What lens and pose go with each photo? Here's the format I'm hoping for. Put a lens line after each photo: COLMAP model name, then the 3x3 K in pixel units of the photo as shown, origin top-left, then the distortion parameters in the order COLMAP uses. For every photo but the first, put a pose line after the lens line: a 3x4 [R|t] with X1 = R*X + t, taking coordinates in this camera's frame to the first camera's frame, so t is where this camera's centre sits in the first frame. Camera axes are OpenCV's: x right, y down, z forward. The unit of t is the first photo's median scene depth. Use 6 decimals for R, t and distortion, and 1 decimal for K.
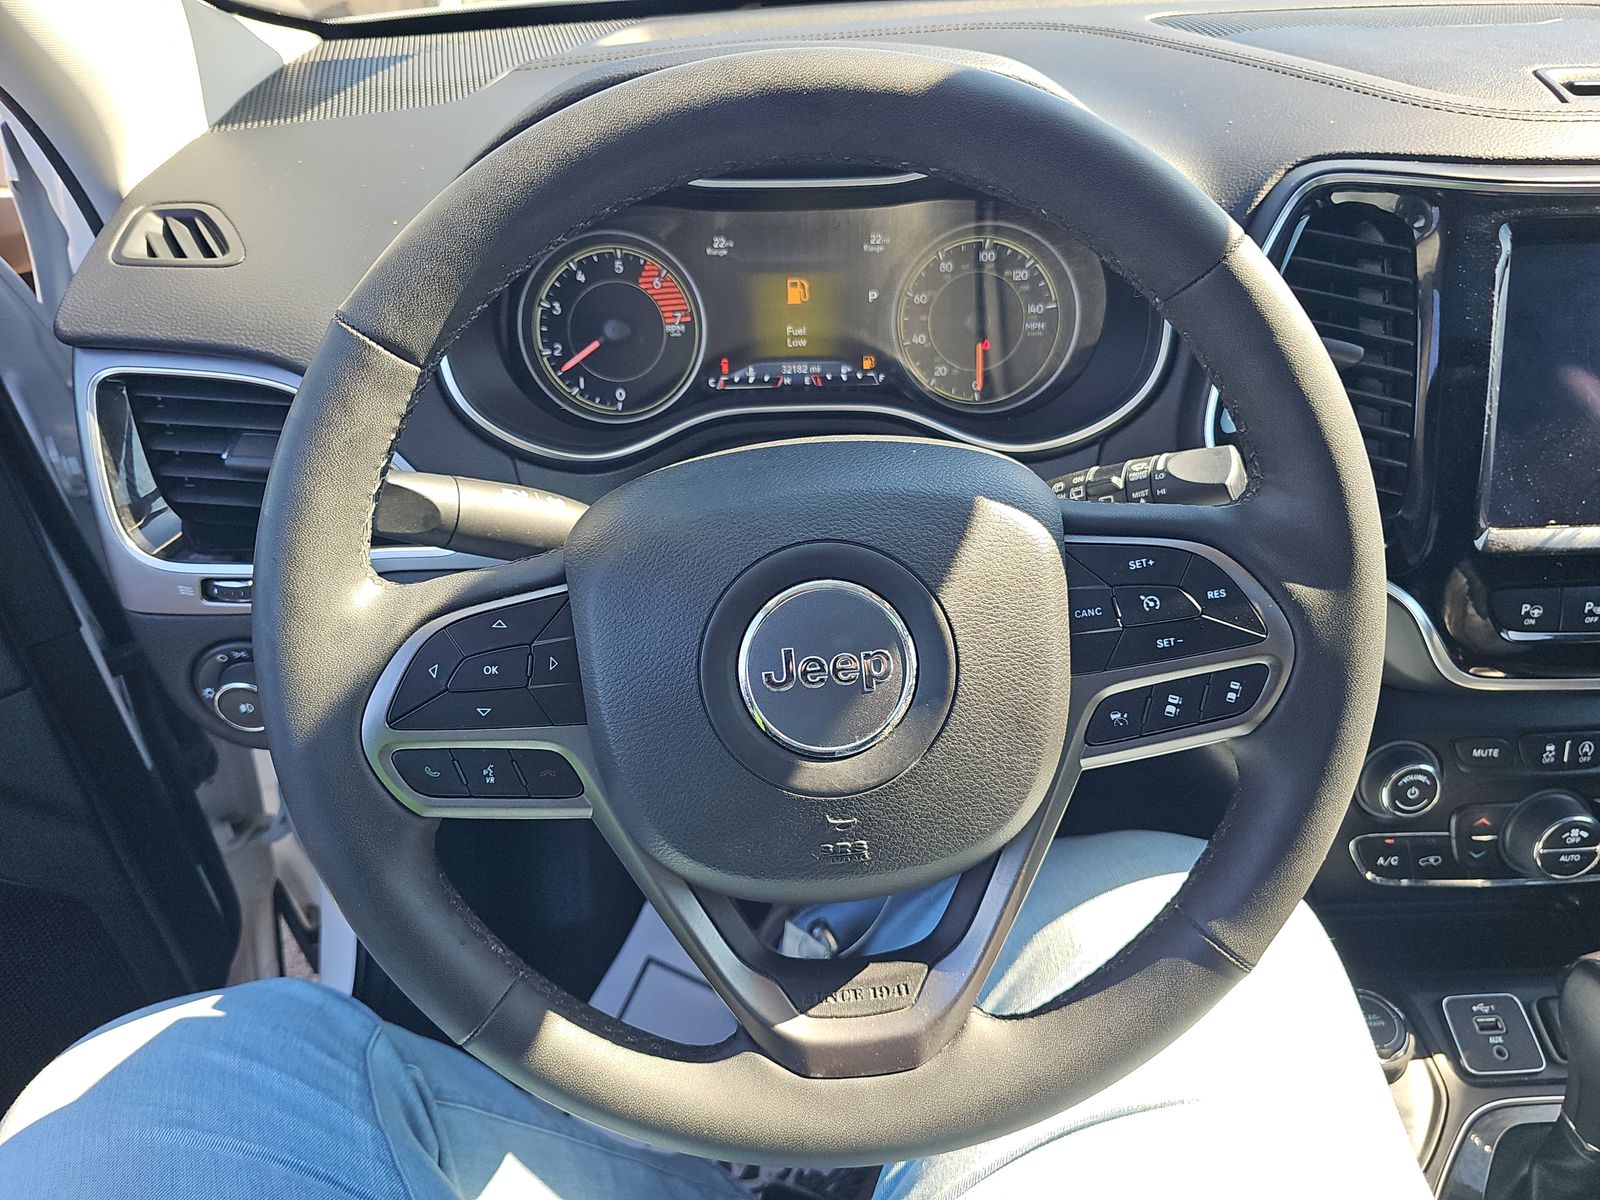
lens RADIAL K [[1062.5, 0, 790.2], [0, 1062.5, 609.7], [0, 0, 1]] dist [0.029742, -0.006215]
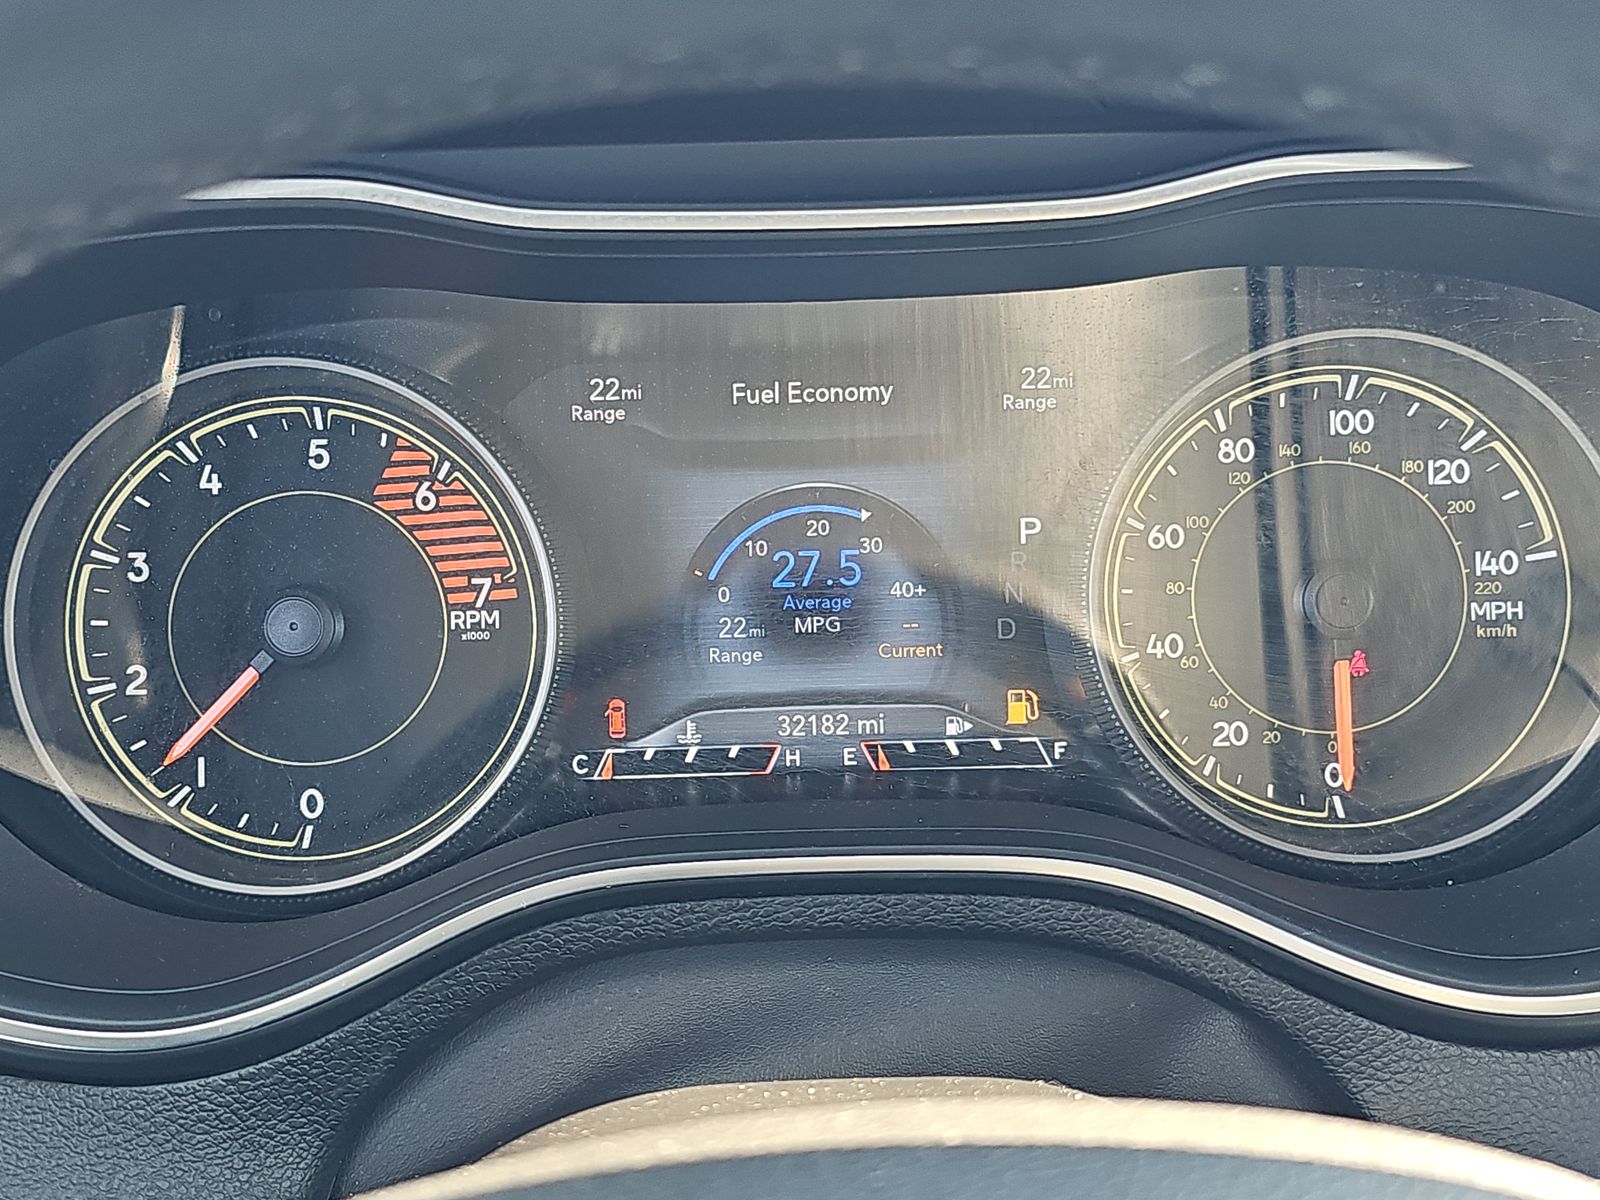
lens RADIAL K [[1062.5, 0, 800.7], [0, 1062.5, 589.3], [0, 0, 1]] dist [0.029742, -0.006215]
pose [[0.998831, 0.000981, -0.048324, 0.017663], [-0.010590, 0.979943, -0.198997, -0.204635], [0.047160, 0.199276, 0.978808, 0.656301]]
